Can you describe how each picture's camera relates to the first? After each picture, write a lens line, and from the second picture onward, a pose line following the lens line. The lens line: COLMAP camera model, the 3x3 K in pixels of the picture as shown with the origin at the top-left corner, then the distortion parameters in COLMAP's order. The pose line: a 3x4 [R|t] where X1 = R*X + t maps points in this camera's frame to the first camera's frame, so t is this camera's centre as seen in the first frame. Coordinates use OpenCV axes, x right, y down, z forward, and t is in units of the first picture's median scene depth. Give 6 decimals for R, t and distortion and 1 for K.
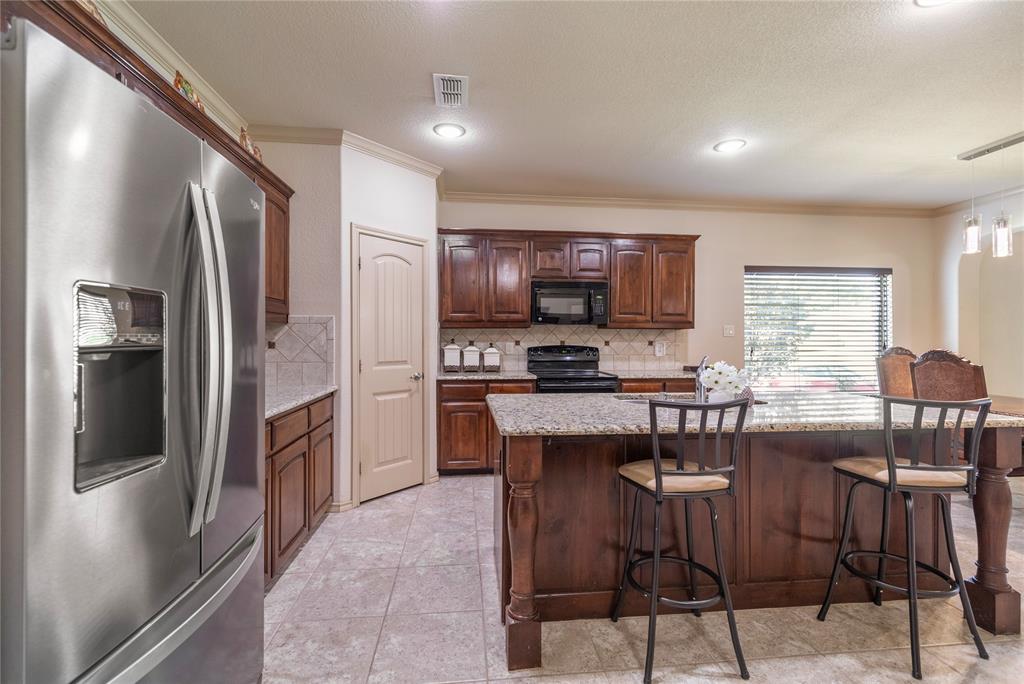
lens RADIAL K [[463.5, 0, 512.3], [0, 463.5, 340.7], [0, 0, 1]] dist [0.000437, -0.000212]
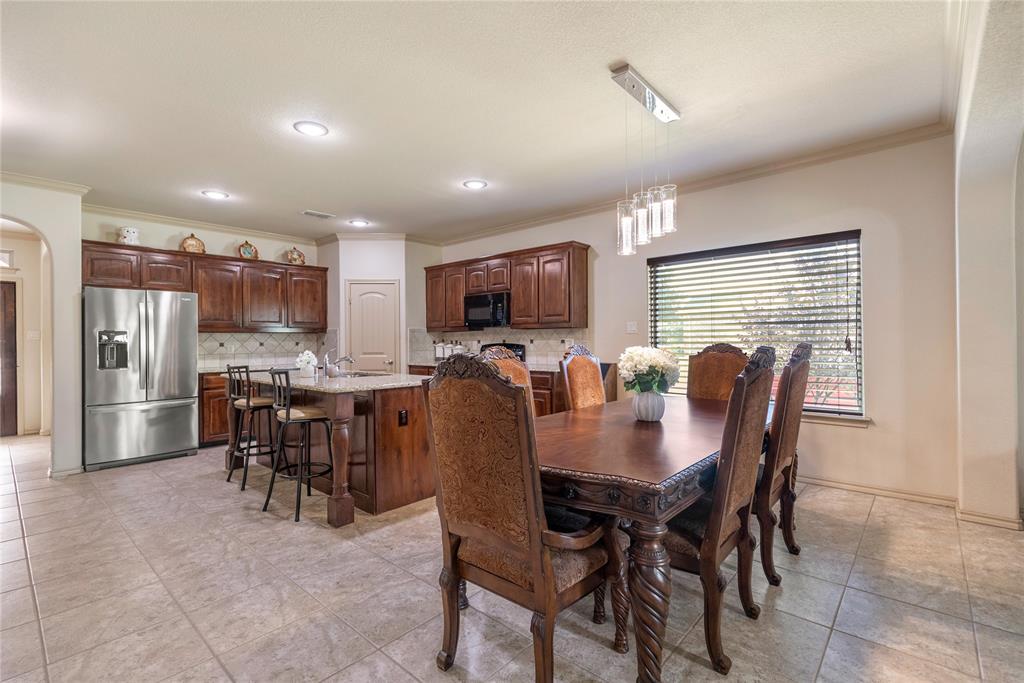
lens RADIAL K [[463.5, 0, 512.3], [0, 463.5, 340.2], [0, 0, 1]] dist [0.000437, -0.000212]
pose [[0.671977, -0.009615, -0.740510, 1.255256], [0.008307, 0.999951, -0.005445, 0.010161], [0.740525, -0.002492, 0.672024, 0.190816]]
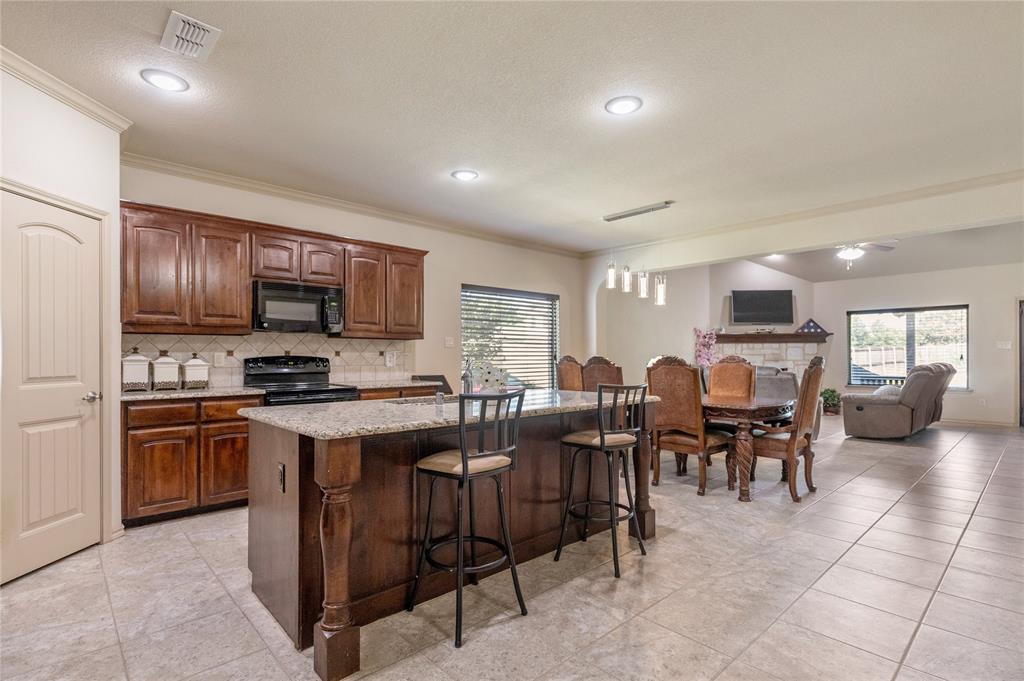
lens RADIAL K [[492.4, 0, 510.7], [0, 492.4, 355.1], [0, 0, 1]] dist [0.000766, -0.000518]
pose [[0.803999, -0.003013, 0.594623, -0.128217], [0.004828, 0.999987, -0.001461, 0.014125], [-0.594611, 0.004046, 0.804003, -0.017247]]
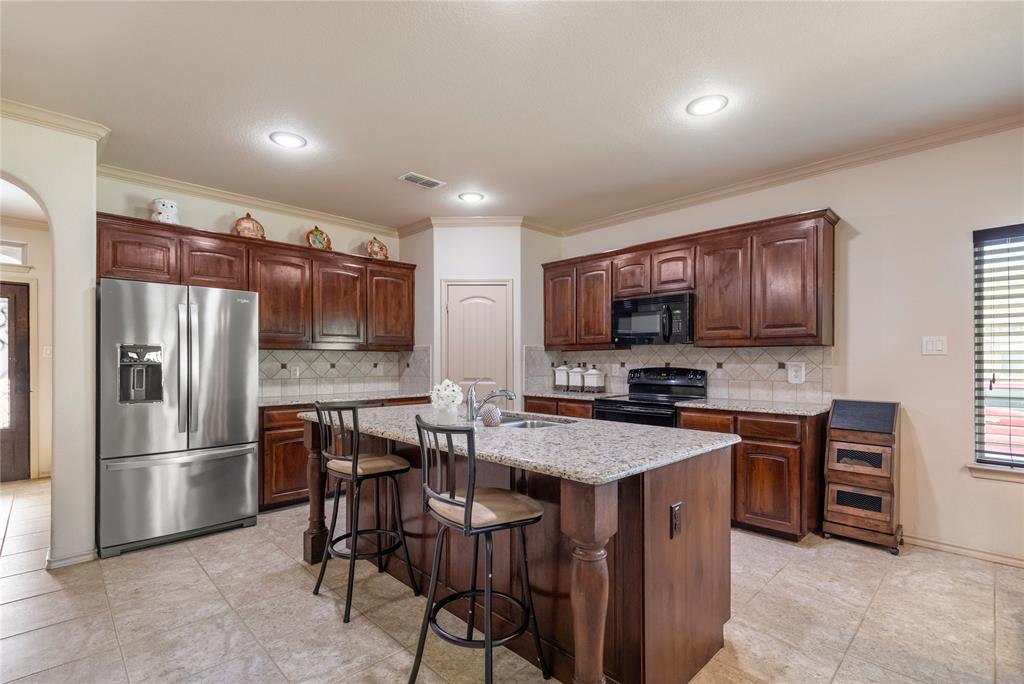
lens RADIAL K [[472.6, 0, 504.4], [0, 472.6, 362.0], [0, 0, 1]] dist [0.001088, 0.000154]
pose [[0.616140, -0.002497, -0.787632, 0.748224], [-0.000227, 0.999994, -0.003347, 0.002997], [0.787636, 0.002241, 0.616136, 0.220269]]
